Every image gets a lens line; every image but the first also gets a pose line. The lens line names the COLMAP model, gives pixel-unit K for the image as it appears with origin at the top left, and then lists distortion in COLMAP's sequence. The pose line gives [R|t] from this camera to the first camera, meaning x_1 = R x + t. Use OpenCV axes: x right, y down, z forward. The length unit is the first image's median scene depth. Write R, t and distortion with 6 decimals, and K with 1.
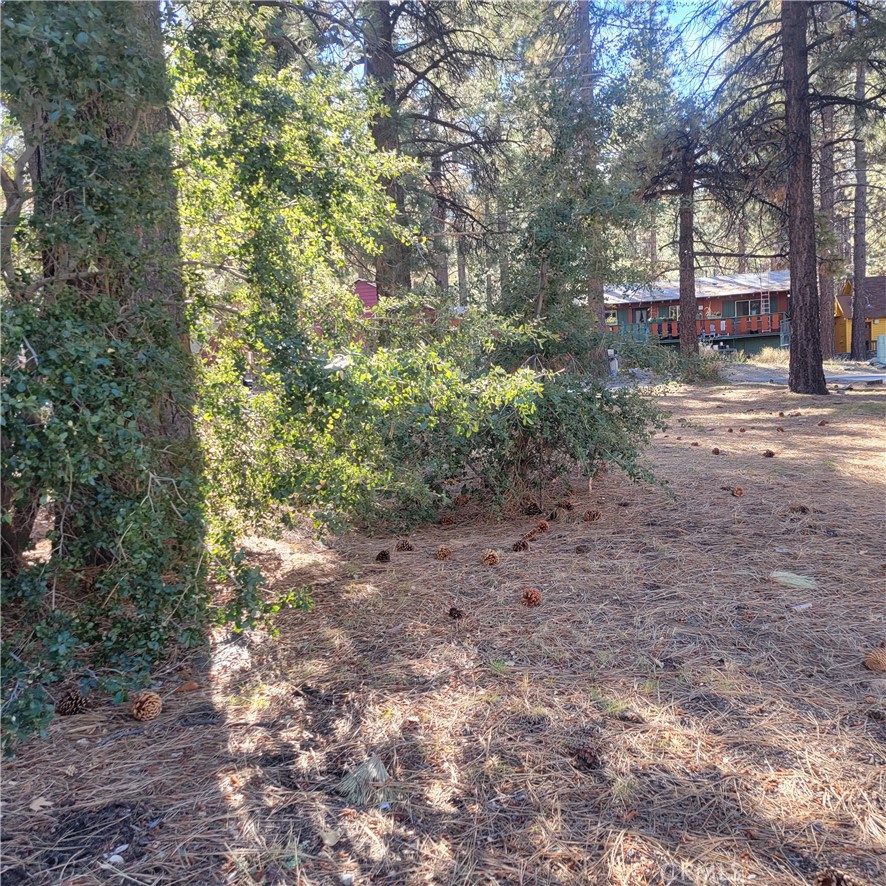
lens RADIAL K [[897.1, 0, 443.7], [0, 897.1, 439.6], [0, 0, 1]] dist [0.042816, 0.000000]
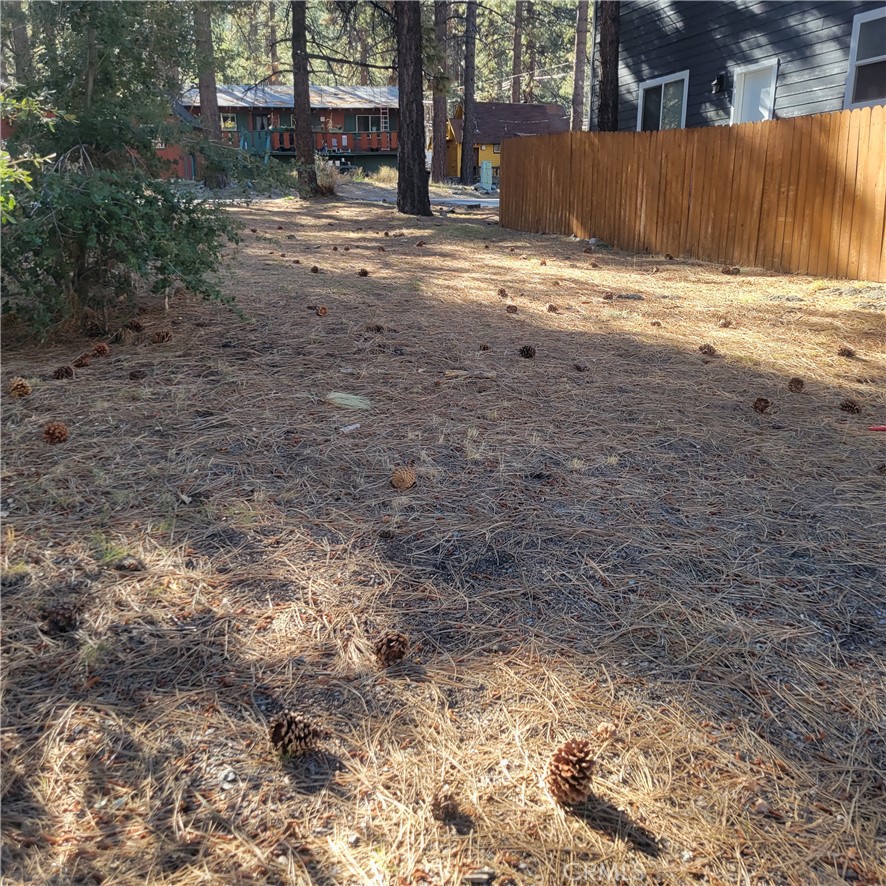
lens RADIAL K [[897.1, 0, 442.2], [0, 897.1, 444.3], [0, 0, 1]] dist [0.042816, 0.000000]
pose [[0.922456, -0.056324, 0.381971, 0.107025], [-0.022138, 0.979959, 0.197963, 0.006031], [-0.385466, -0.191068, 0.902723, 0.069794]]
